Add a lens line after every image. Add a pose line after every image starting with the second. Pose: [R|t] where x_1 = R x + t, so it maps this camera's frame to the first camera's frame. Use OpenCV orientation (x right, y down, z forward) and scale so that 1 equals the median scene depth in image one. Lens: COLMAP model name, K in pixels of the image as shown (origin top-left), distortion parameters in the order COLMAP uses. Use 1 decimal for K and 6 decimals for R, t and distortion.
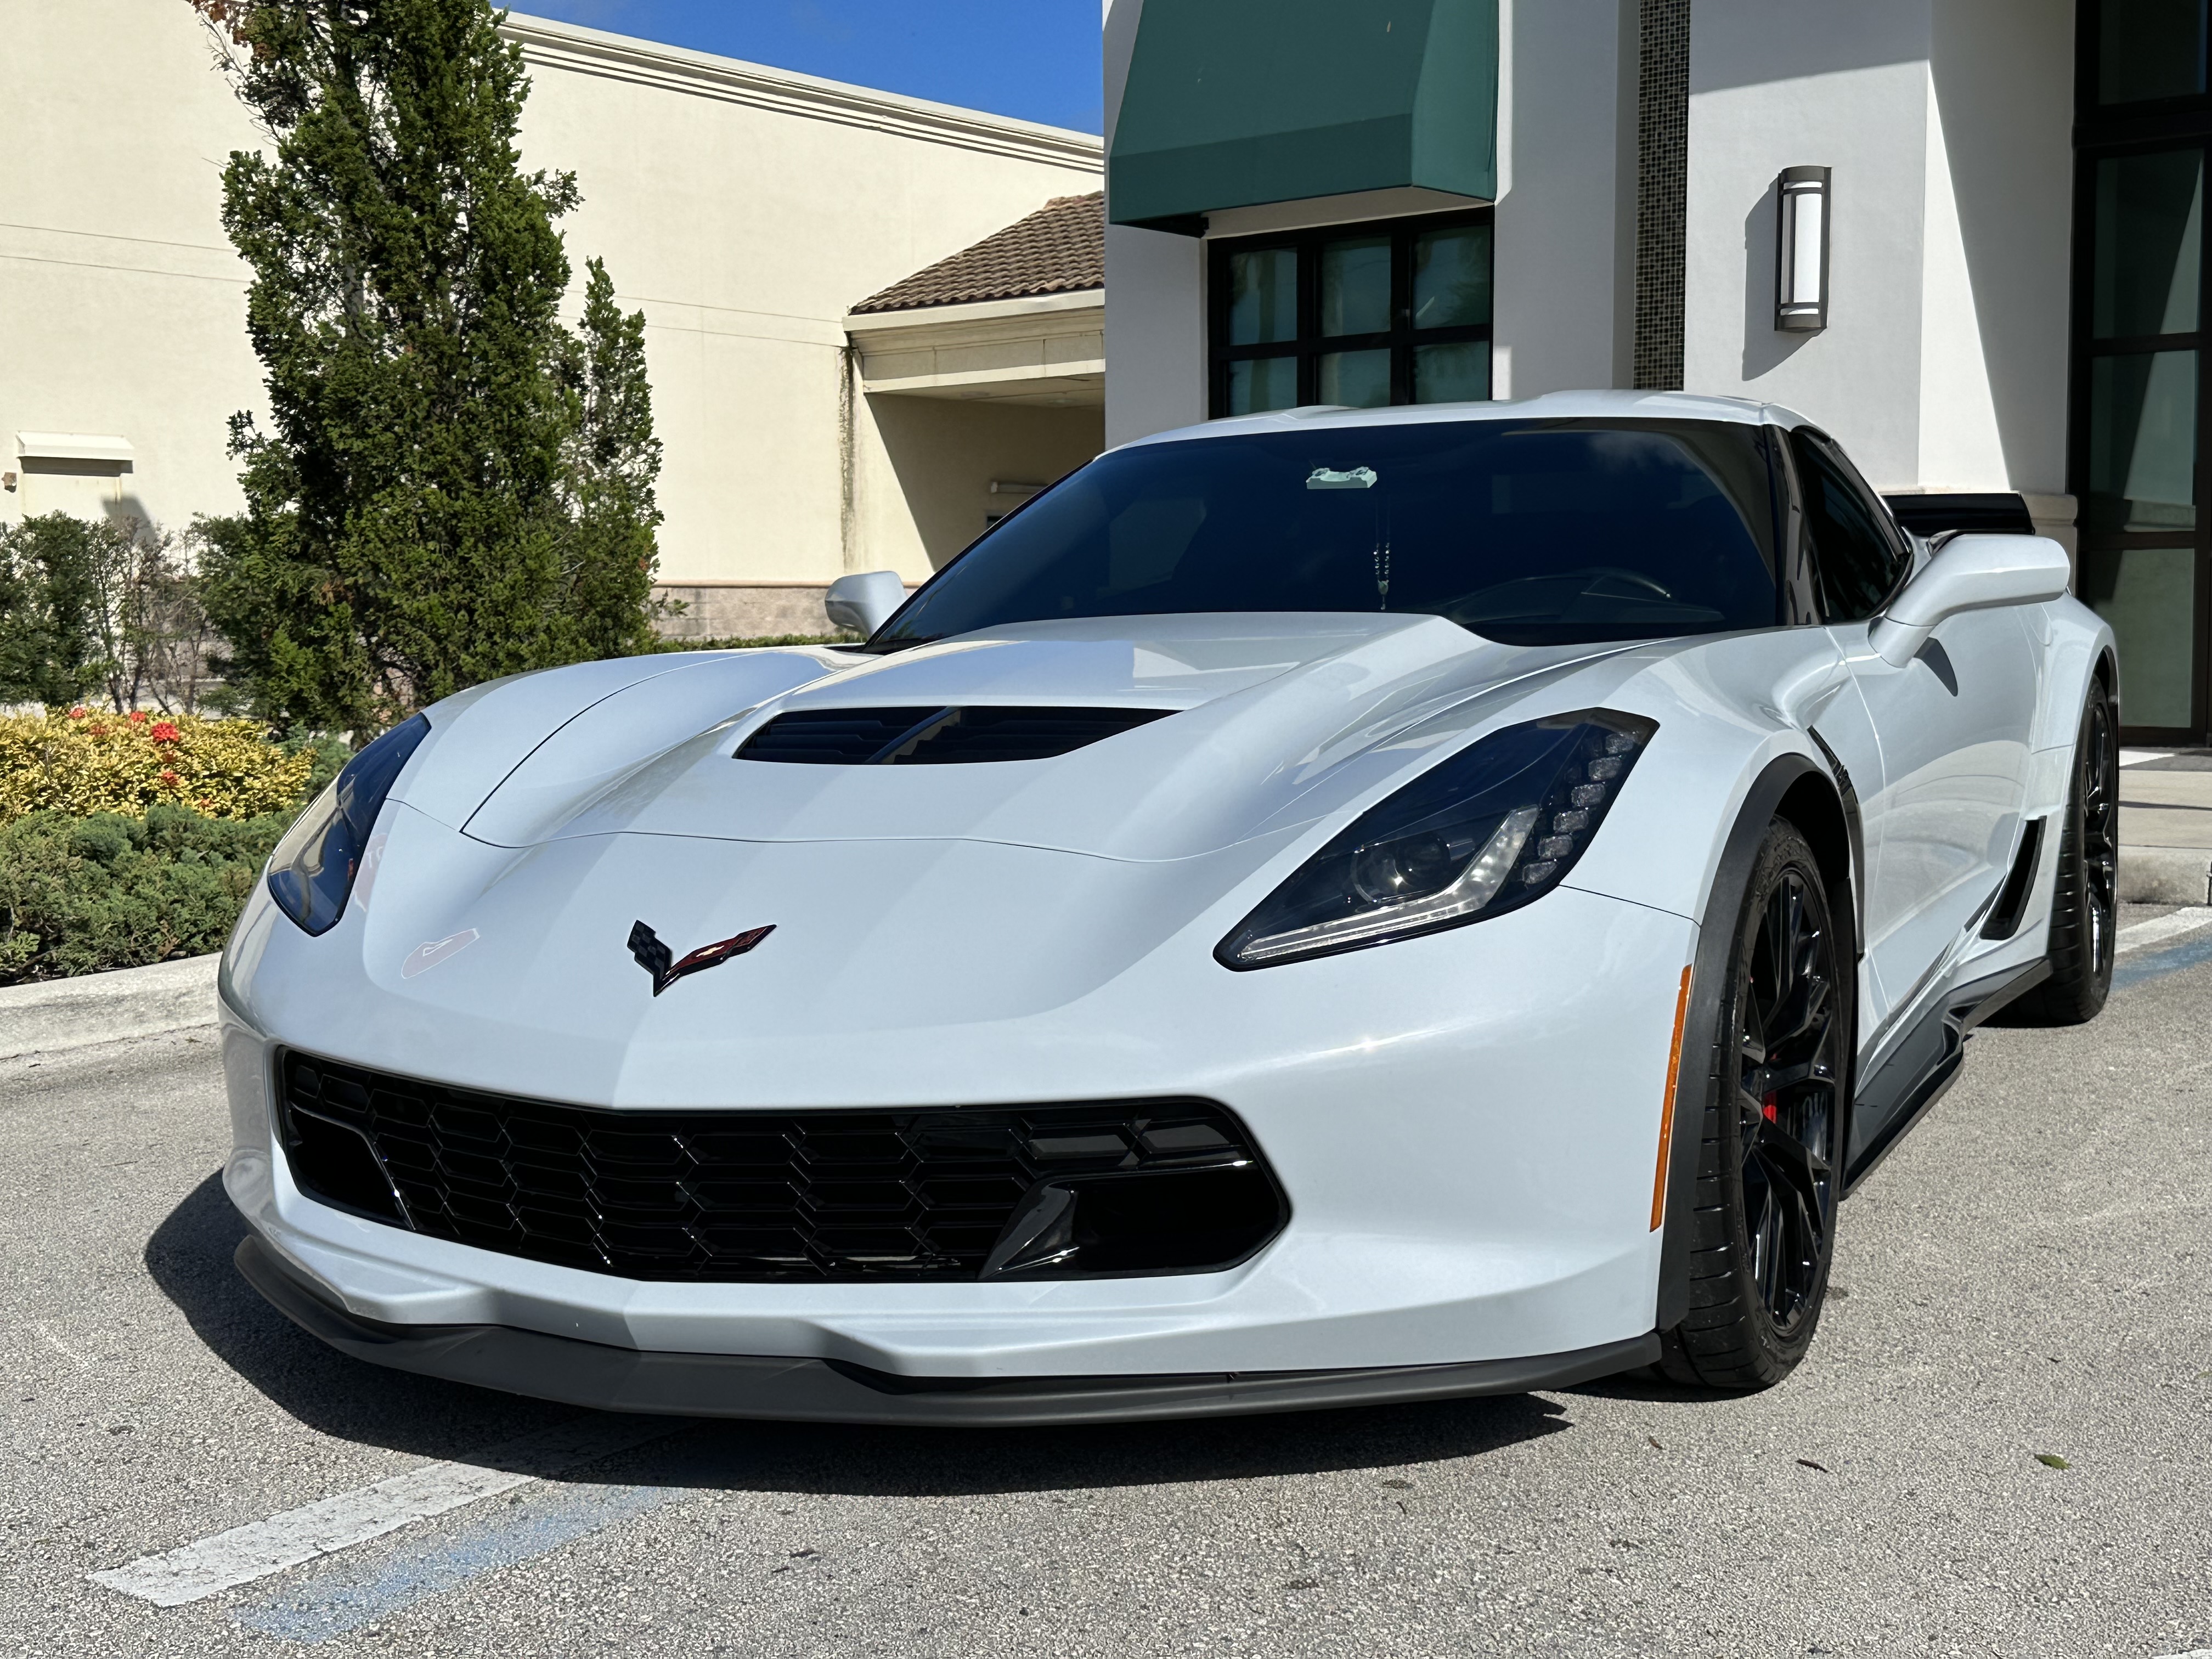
lens RADIAL K [[2884.7, 0, 1154.6], [0, 2884.7, 860.2], [0, 0, 1]] dist [0.243153, -0.575722]
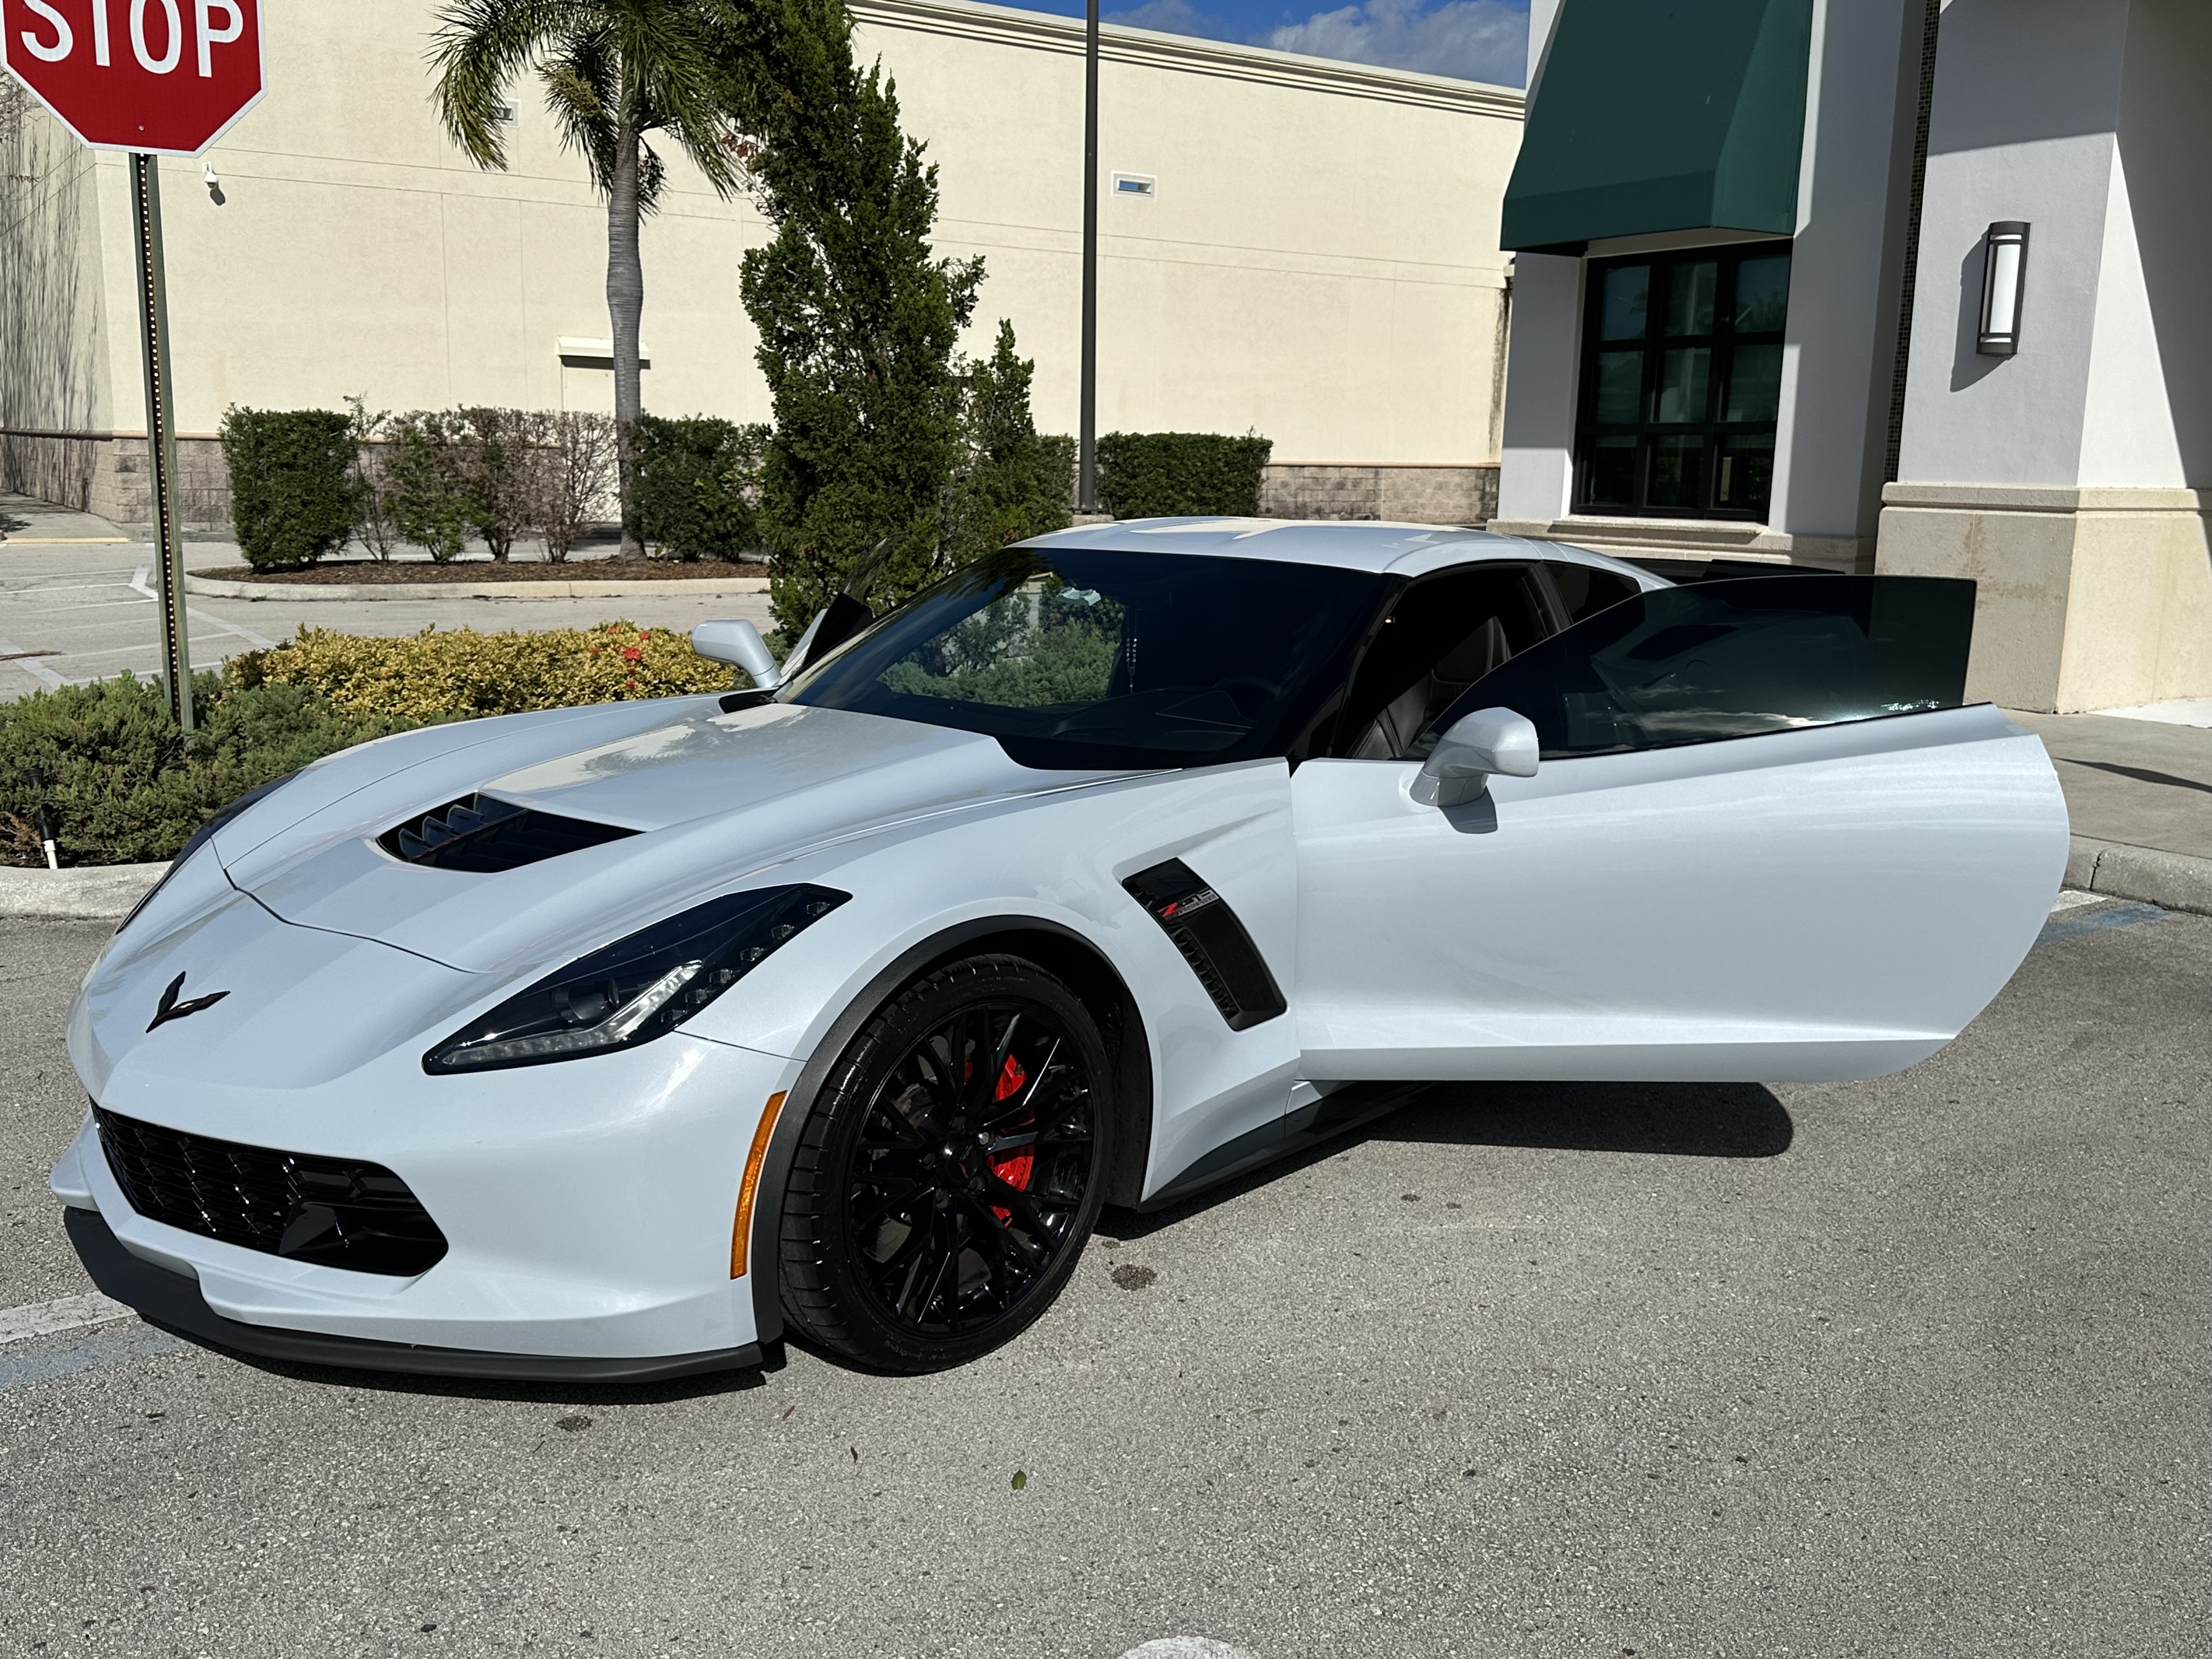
lens RADIAL K [[2052.4, 0, 1150.3], [0, 2052.4, 836.0], [0, 0, 1]] dist [0.135686, -0.244565]
pose [[0.945995, 0.090665, -0.311245, 0.222395], [-0.059063, 0.992229, 0.109517, -0.069828], [0.318755, -0.085220, 0.943998, 0.048488]]
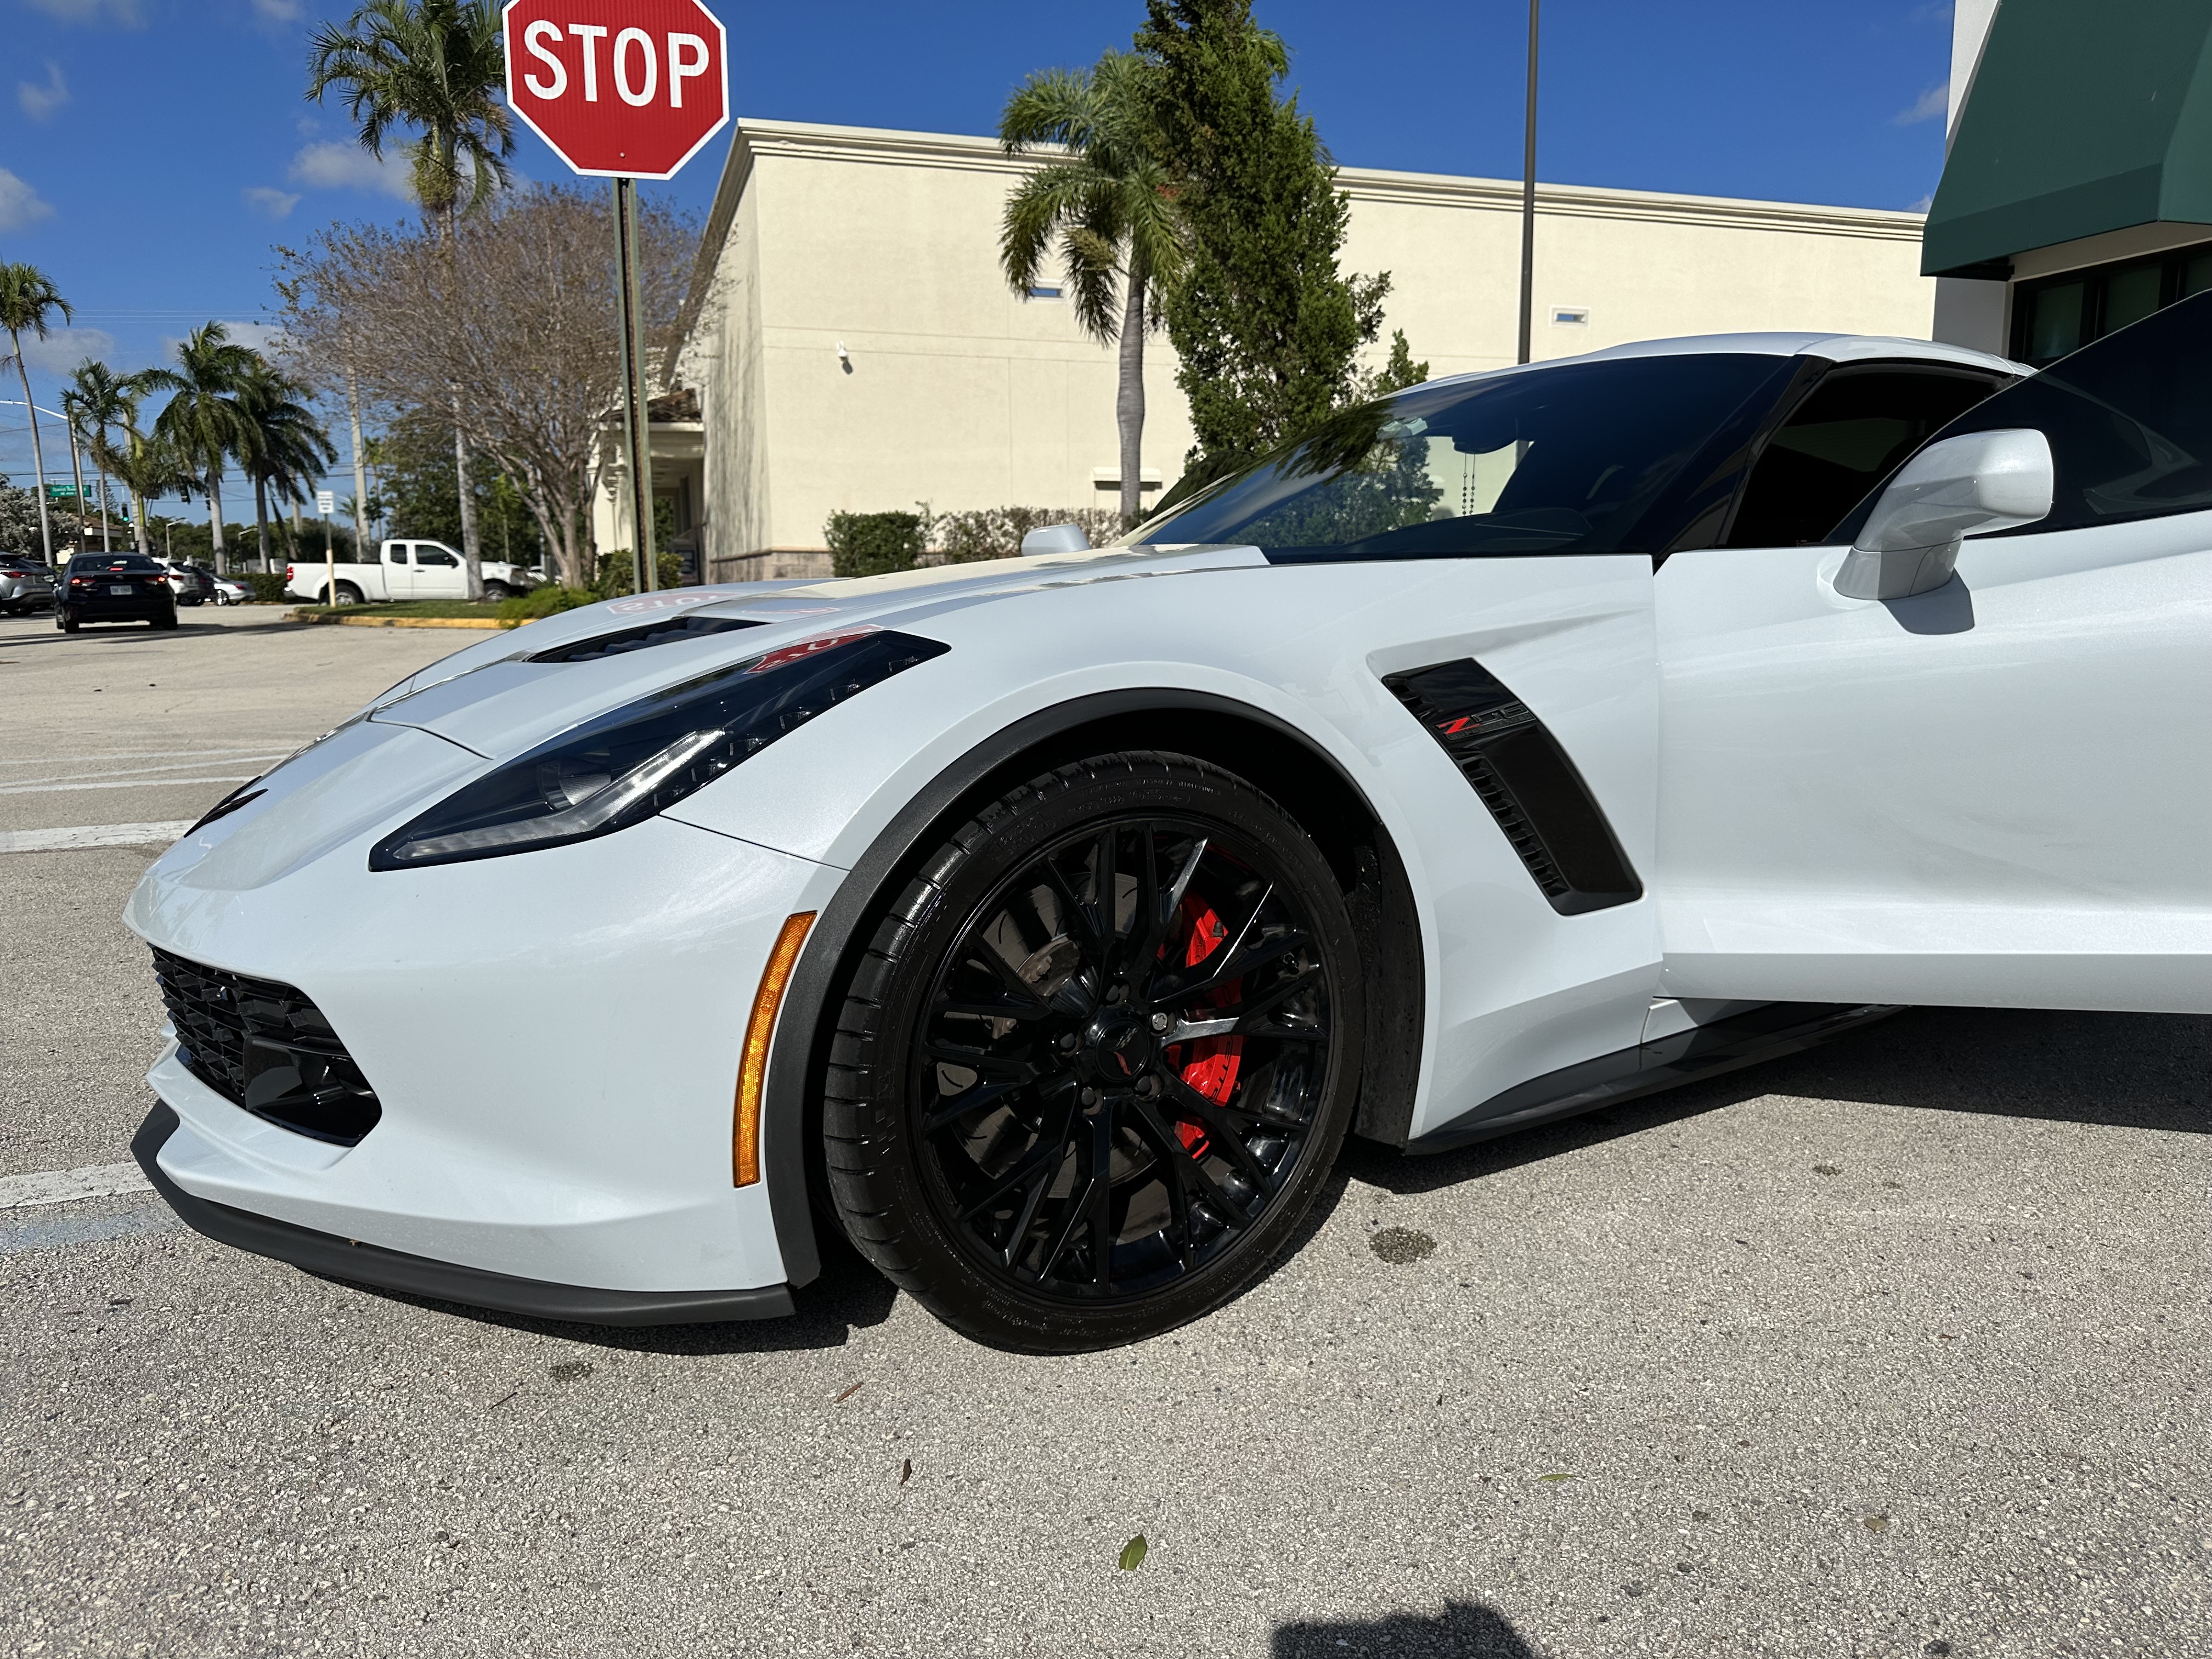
lens RADIAL K [[1601.7, 0, 1106.0], [0, 1601.7, 829.5], [0, 0, 1]] dist [0.094091, -0.164264]
pose [[0.815532, 0.092933, -0.571201, 0.190521], [-0.050348, 0.994673, 0.089946, -0.014424], [0.576518, -0.044595, 0.815867, 0.219597]]
